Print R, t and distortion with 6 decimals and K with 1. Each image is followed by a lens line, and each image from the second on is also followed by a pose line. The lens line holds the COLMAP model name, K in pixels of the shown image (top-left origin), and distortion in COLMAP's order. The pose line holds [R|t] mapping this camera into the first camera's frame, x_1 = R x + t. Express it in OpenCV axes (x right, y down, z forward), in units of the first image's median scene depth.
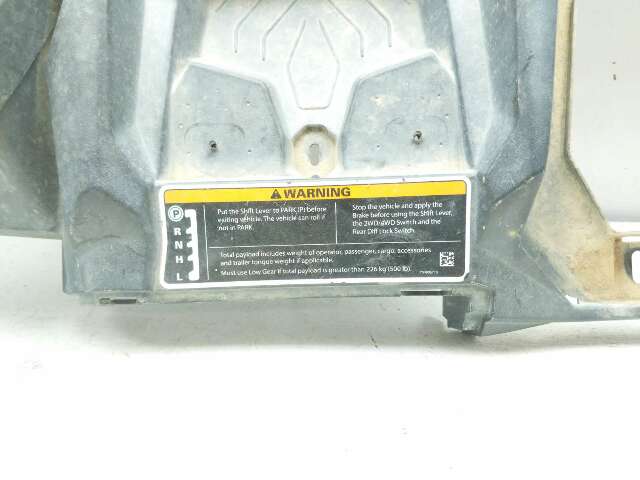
lens RADIAL K [[493.8, 0, 317.7], [0, 493.8, 233.6], [0, 0, 1]] dist [0.014139, -0.060524]
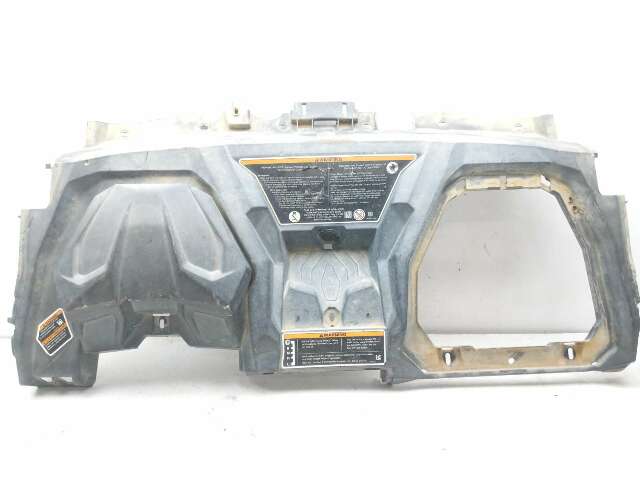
lens RADIAL K [[493.8, 0, 309.1], [0, 493.8, 225.8], [0, 0, 1]] dist [0.014139, -0.060524]
pose [[0.999449, -0.000314, 0.033187, -0.245669], [0.005570, 0.987361, -0.158392, -0.250972], [-0.032718, 0.158490, 0.986818, -1.974038]]
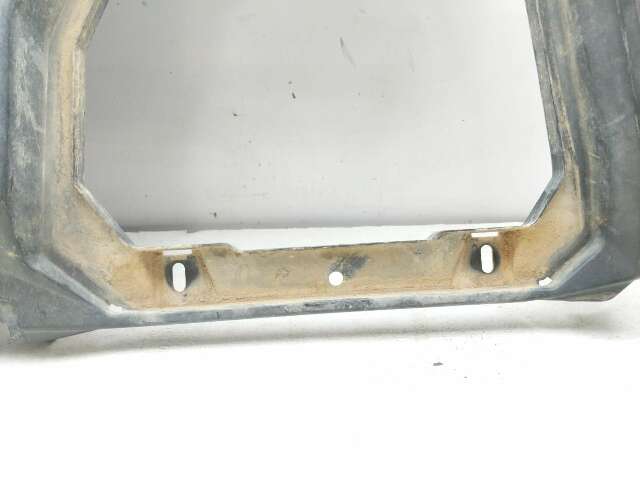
lens RADIAL K [[493.8, 0, 331.9], [0, 493.8, 218.0], [0, 0, 1]] dist [0.014139, -0.060524]
pose [[0.998118, -0.025877, 0.055600, 0.987100], [0.027084, 0.999412, -0.021050, -0.035670], [-0.055022, 0.022517, 0.998231, -0.157241]]
